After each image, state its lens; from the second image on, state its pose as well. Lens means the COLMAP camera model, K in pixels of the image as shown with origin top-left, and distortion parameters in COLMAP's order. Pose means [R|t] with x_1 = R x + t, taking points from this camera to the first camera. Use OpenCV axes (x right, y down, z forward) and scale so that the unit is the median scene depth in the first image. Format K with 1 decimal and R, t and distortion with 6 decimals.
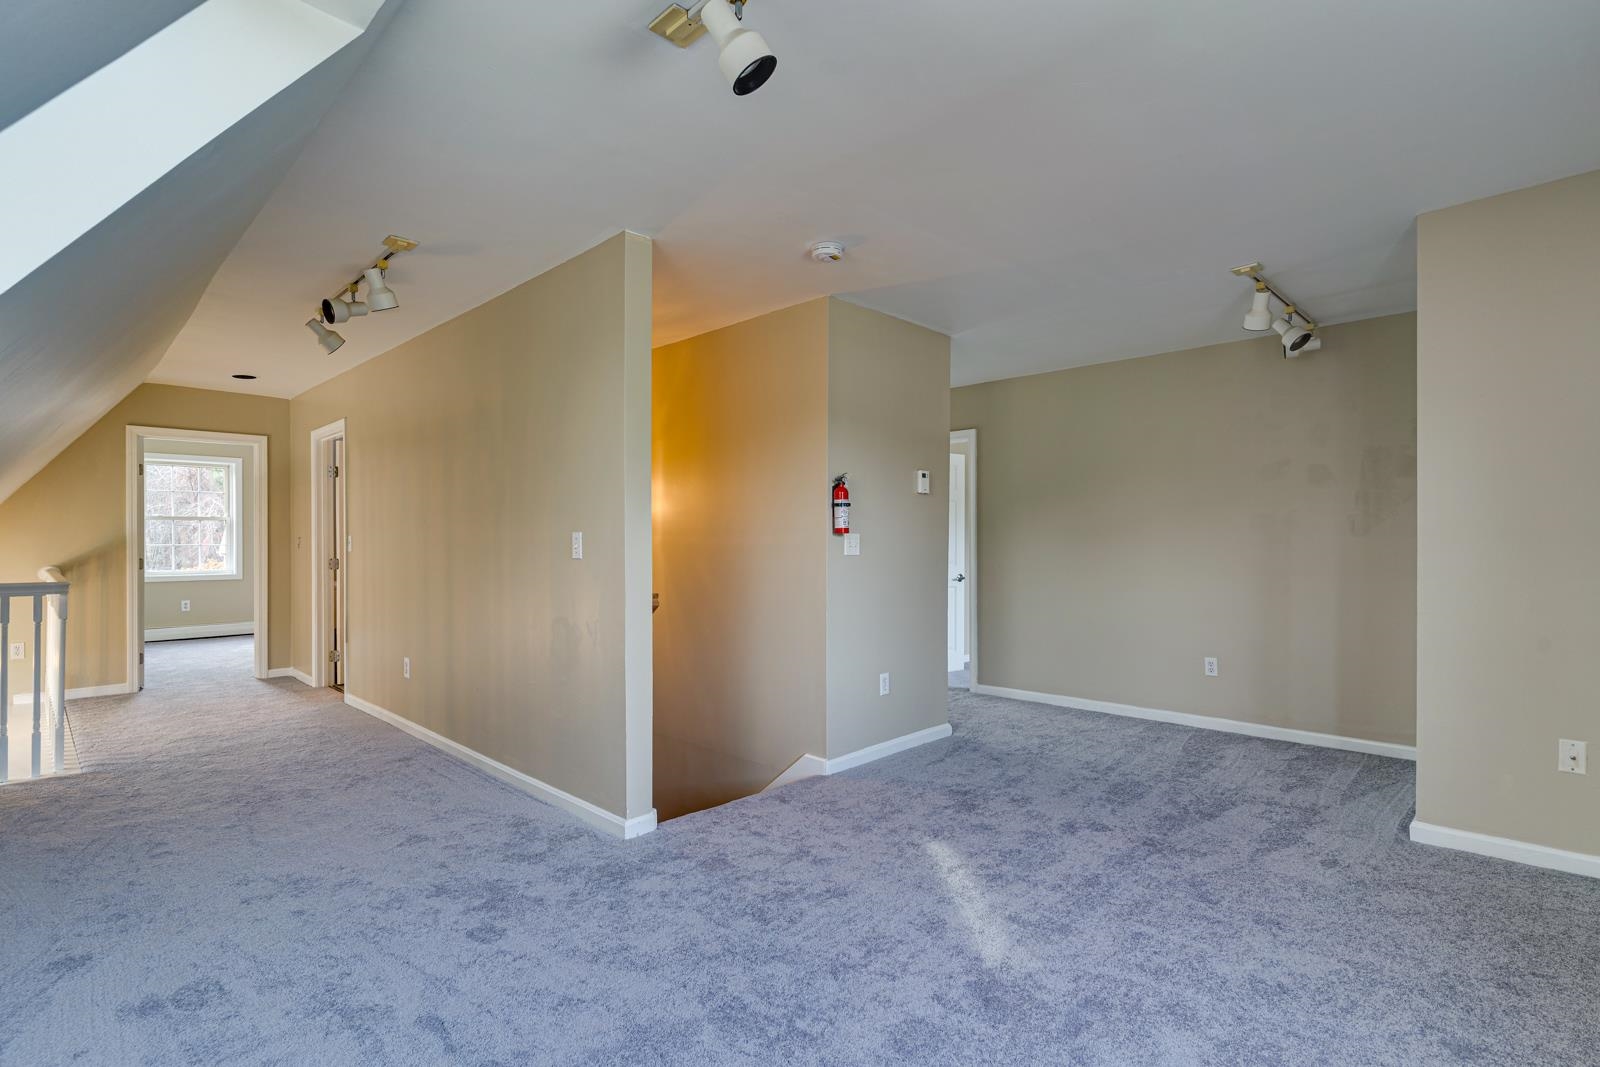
lens RADIAL K [[761.3, 0, 797.2], [0, 761.3, 539.8], [0, 0, 1]] dist [0.000431, -0.000384]
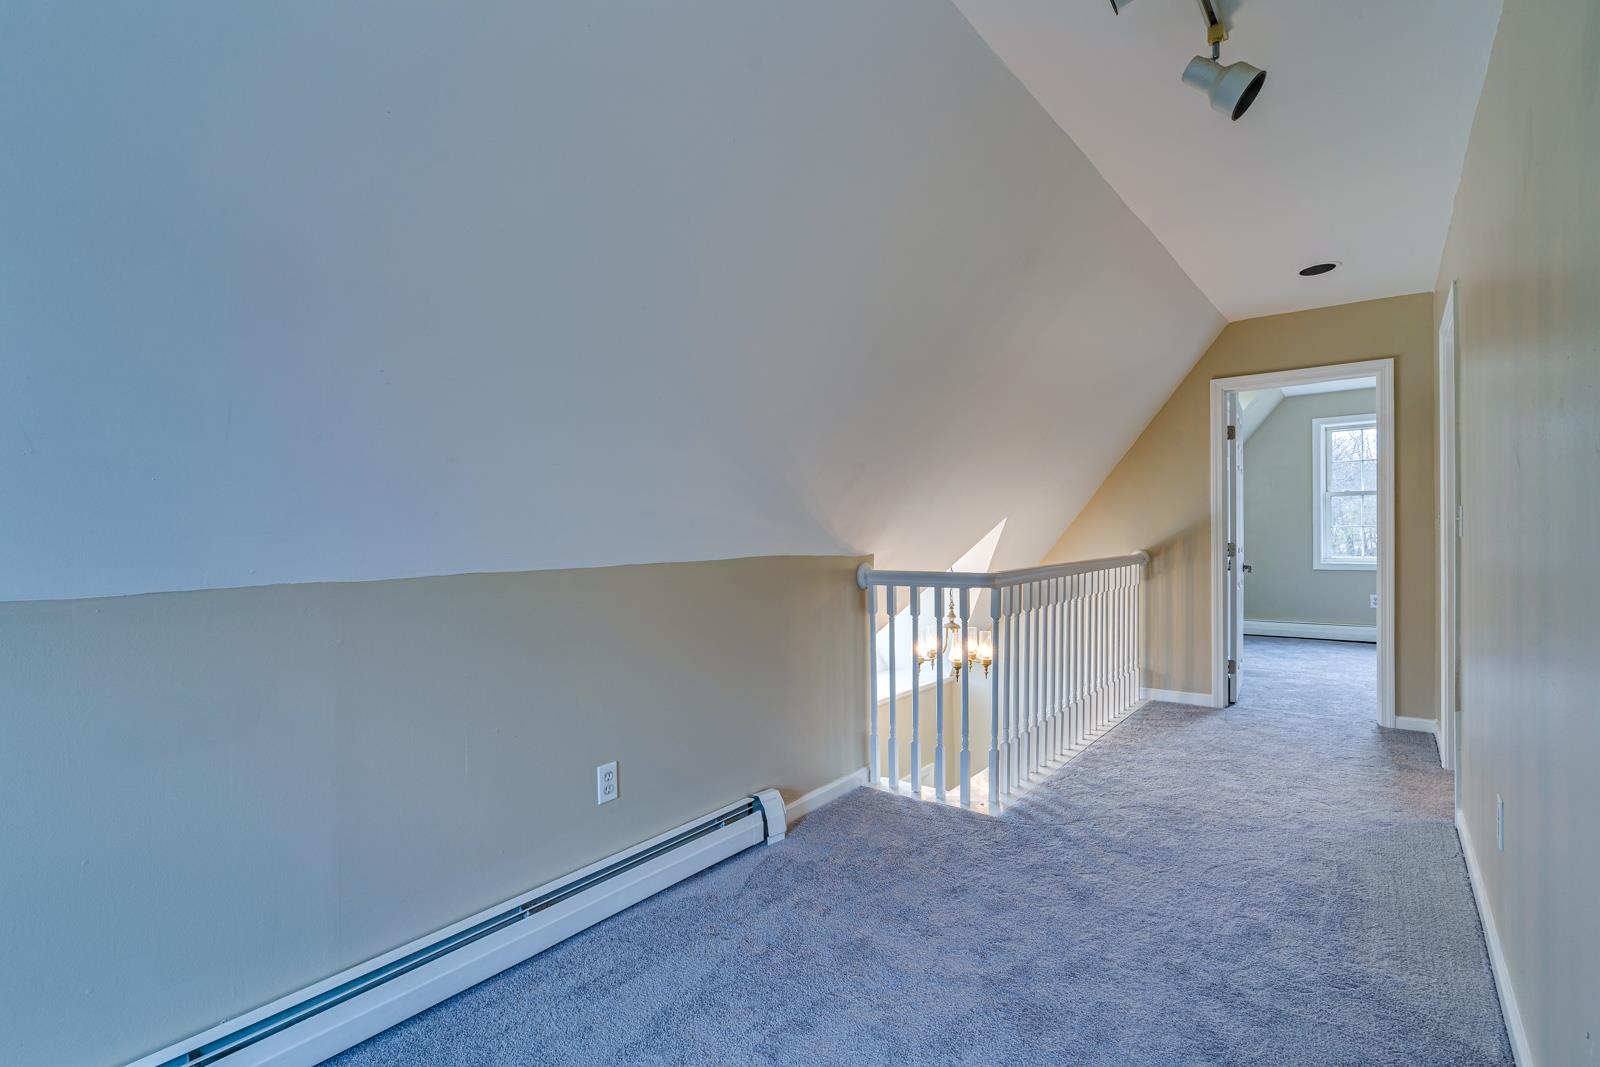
lens RADIAL K [[761.3, 0, 797.2], [0, 761.3, 539.8], [0, 0, 1]] dist [0.000431, -0.000384]
pose [[0.120108, 0.011658, -0.992692, -0.122521], [0.012625, 0.999832, 0.013270, 0.004926], [0.992681, -0.014126, 0.119940, 0.466121]]
